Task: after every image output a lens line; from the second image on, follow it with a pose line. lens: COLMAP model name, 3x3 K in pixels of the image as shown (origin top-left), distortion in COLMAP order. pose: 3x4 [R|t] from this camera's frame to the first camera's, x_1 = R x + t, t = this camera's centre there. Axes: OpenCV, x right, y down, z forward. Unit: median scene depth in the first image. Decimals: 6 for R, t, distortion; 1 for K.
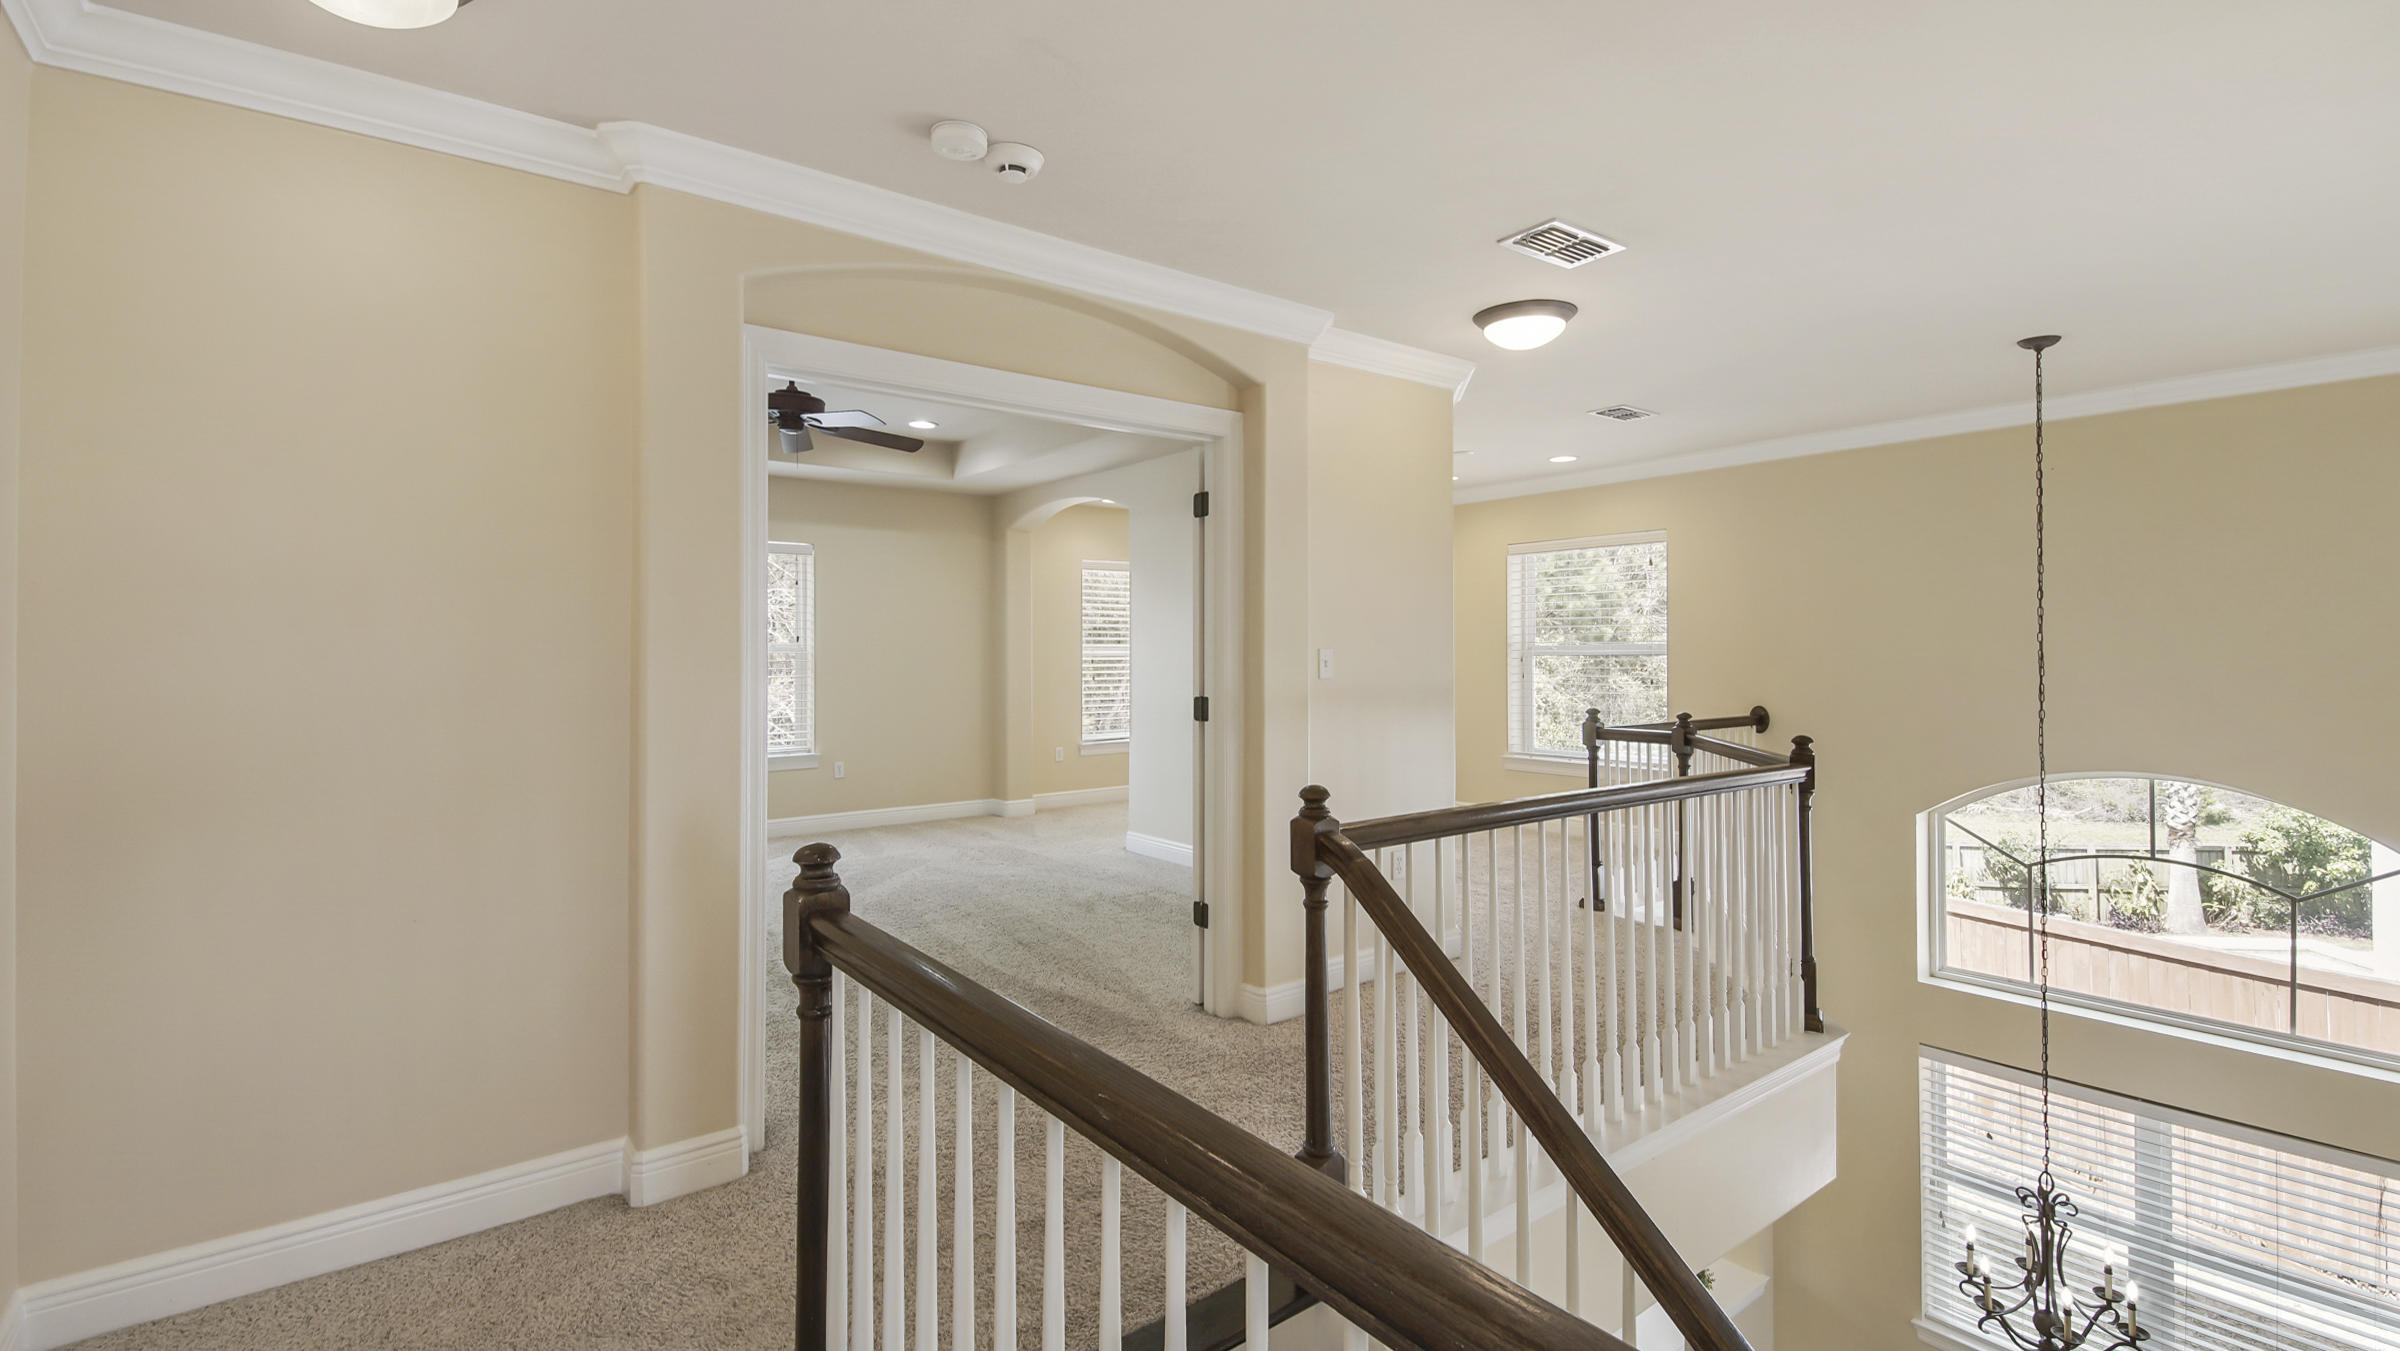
lens RADIAL K [[1071.3, 0, 1200.9], [0, 1071.3, 666.3], [0, 0, 1]] dist [0.000128, 0.000026]
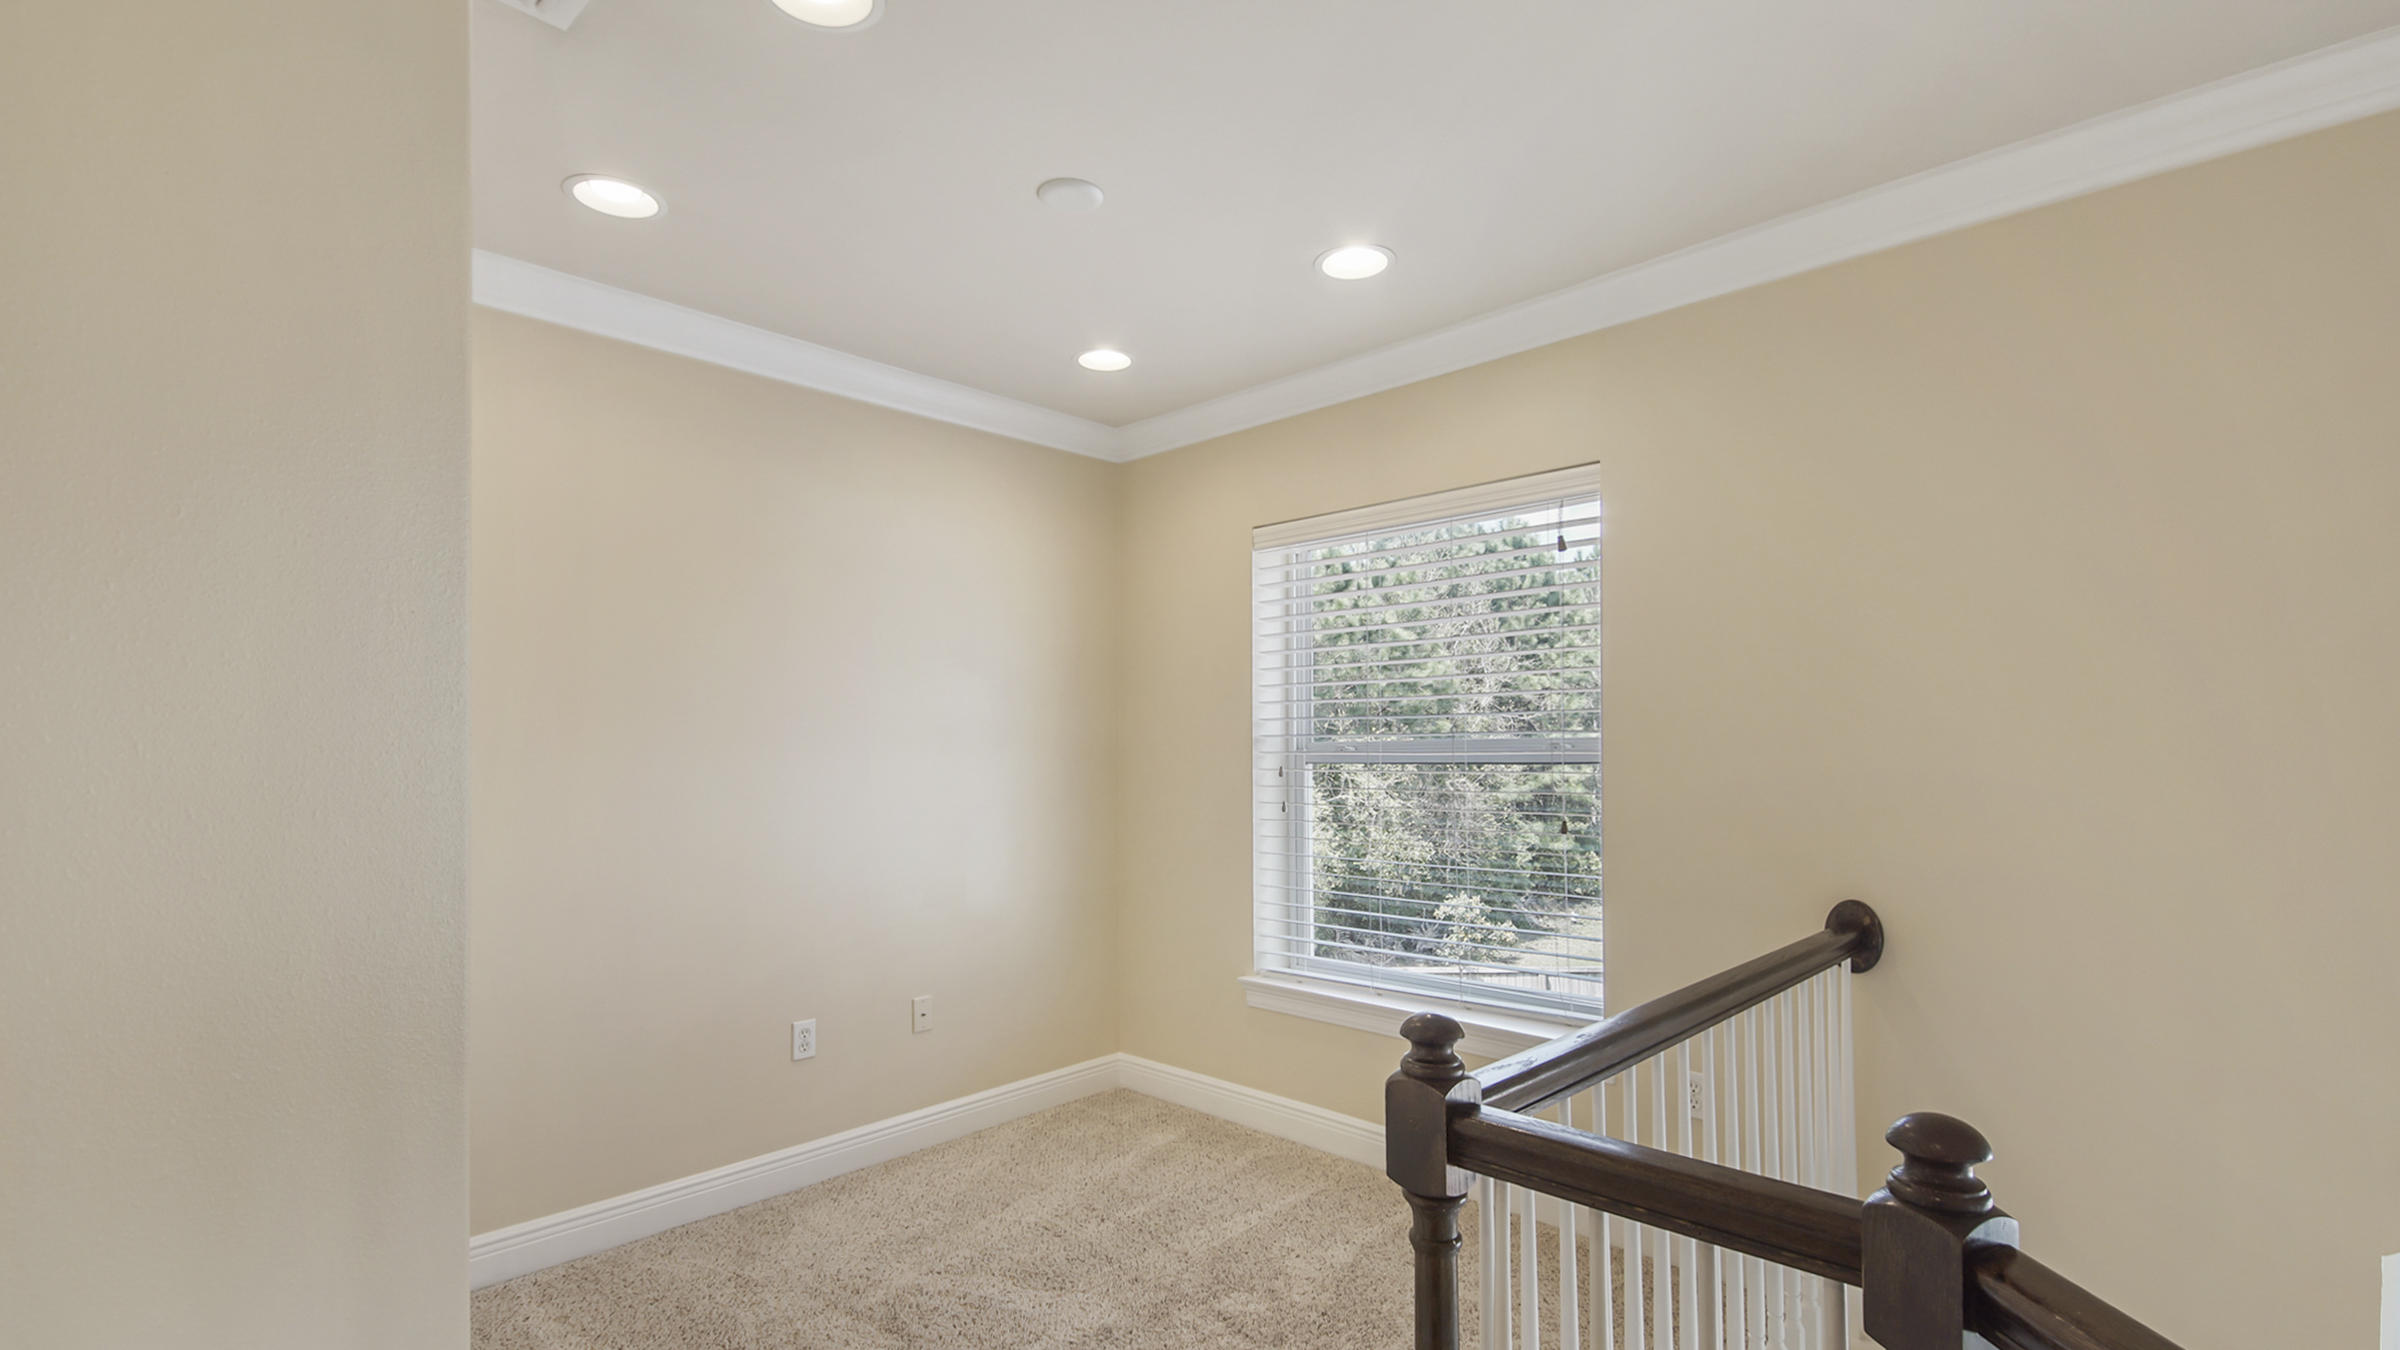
lens RADIAL K [[1071.3, 0, 1200.1], [0, 1071.3, 674.7], [0, 0, 1]] dist [0.000128, 0.000026]
pose [[0.989938, 0.024640, 0.139341, 0.109587], [-0.013470, 0.996660, -0.080545, -0.006109], [-0.140860, 0.077858, 0.986963, 0.299958]]
